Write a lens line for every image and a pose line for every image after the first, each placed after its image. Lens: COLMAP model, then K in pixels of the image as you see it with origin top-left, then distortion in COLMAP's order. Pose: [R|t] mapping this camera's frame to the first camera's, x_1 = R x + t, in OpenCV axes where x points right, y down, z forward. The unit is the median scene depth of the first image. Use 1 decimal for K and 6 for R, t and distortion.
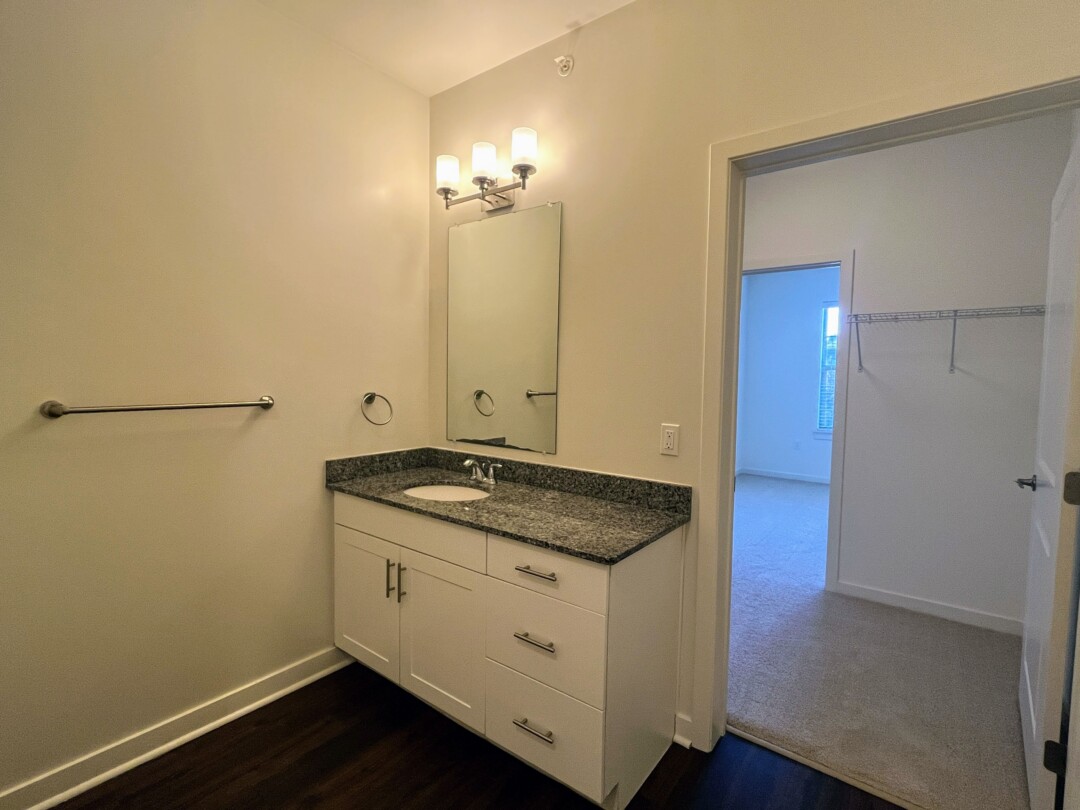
lens RADIAL K [[516.5, 0, 540.0], [0, 516.5, 405.0], [0, 0, 1]] dist [-0.003921, -0.000174]
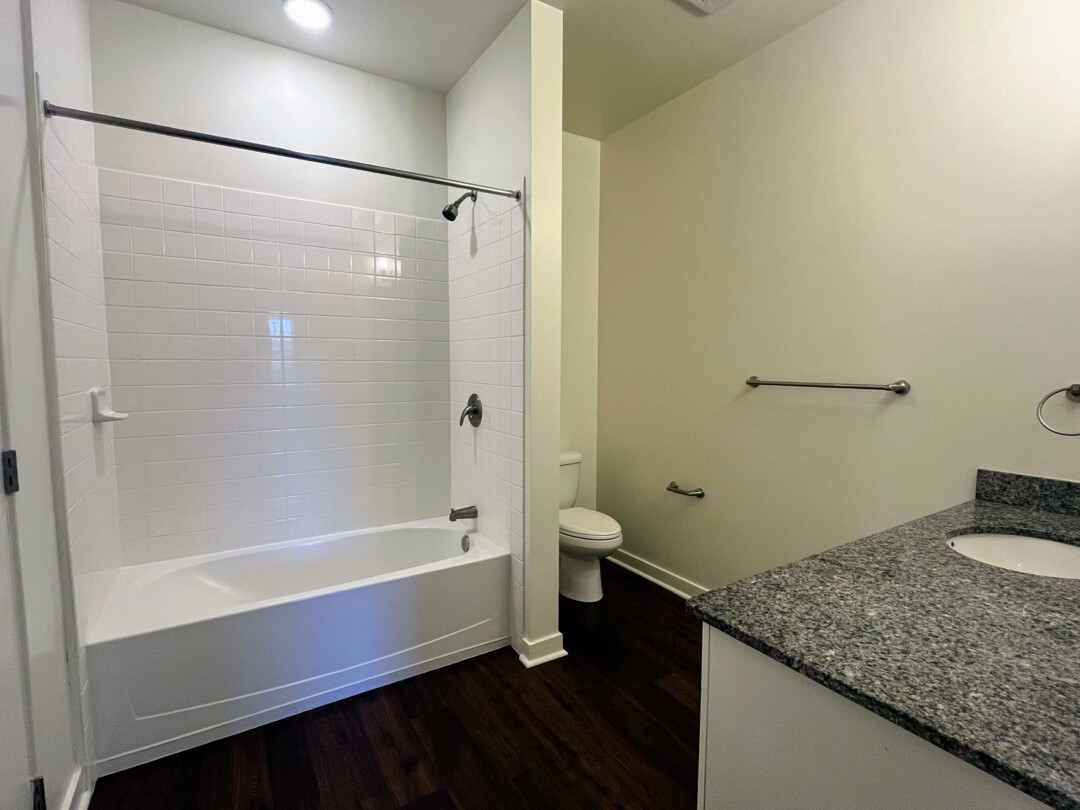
lens RADIAL K [[516.5, 0, 540.0], [0, 516.5, 405.0], [0, 0, 1]] dist [-0.003921, -0.000174]
pose [[-0.353434, 0.055593, -0.933806, 0.975553], [-0.069776, 0.993885, 0.085579, -0.012220], [0.932853, 0.095404, -0.347394, 1.201115]]
